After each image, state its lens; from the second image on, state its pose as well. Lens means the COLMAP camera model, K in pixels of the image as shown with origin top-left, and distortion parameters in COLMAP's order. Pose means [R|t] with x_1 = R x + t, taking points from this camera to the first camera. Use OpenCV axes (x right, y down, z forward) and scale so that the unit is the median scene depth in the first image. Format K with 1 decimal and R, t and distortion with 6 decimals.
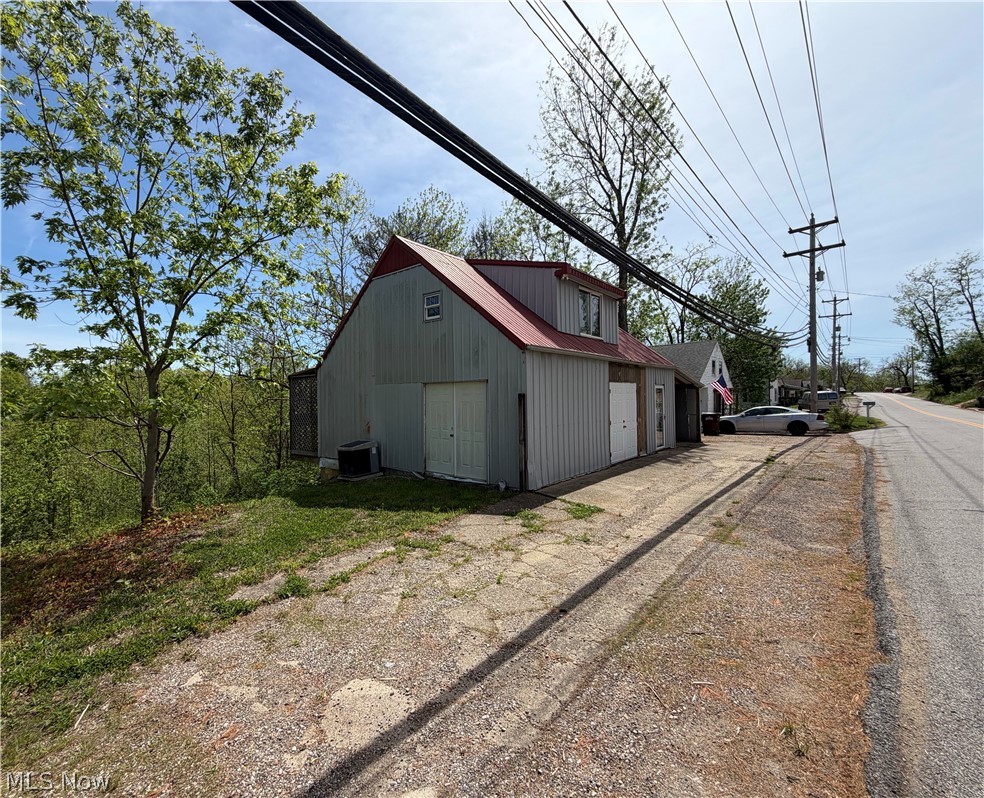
lens RADIAL K [[423.3, 0, 452.2], [0, 423.3, 402.1], [0, 0, 1]] dist [-0.003141, -0.000744]
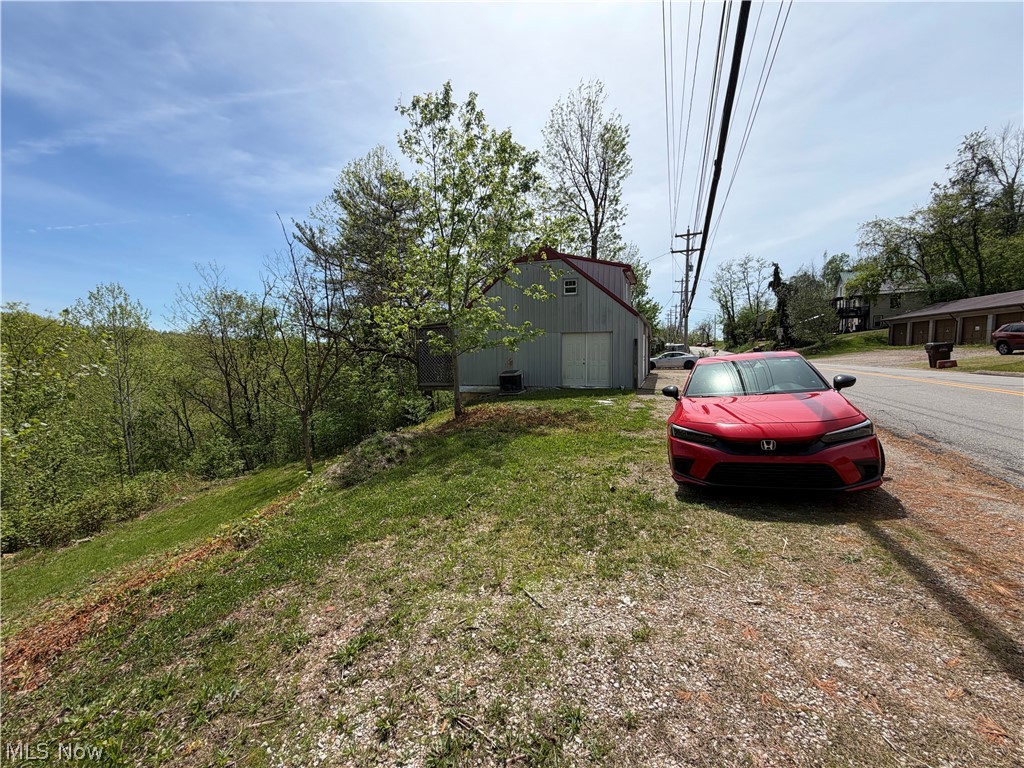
lens RADIAL K [[407.5, 0, 508.6], [0, 407.5, 379.1], [0, 0, 1]] dist [-0.001181, 0.000594]
pose [[0.927752, -0.025216, 0.372346, -1.020529], [0.003460, 0.998253, 0.058981, 0.050170], [-0.373182, -0.053432, 0.926218, -0.490440]]
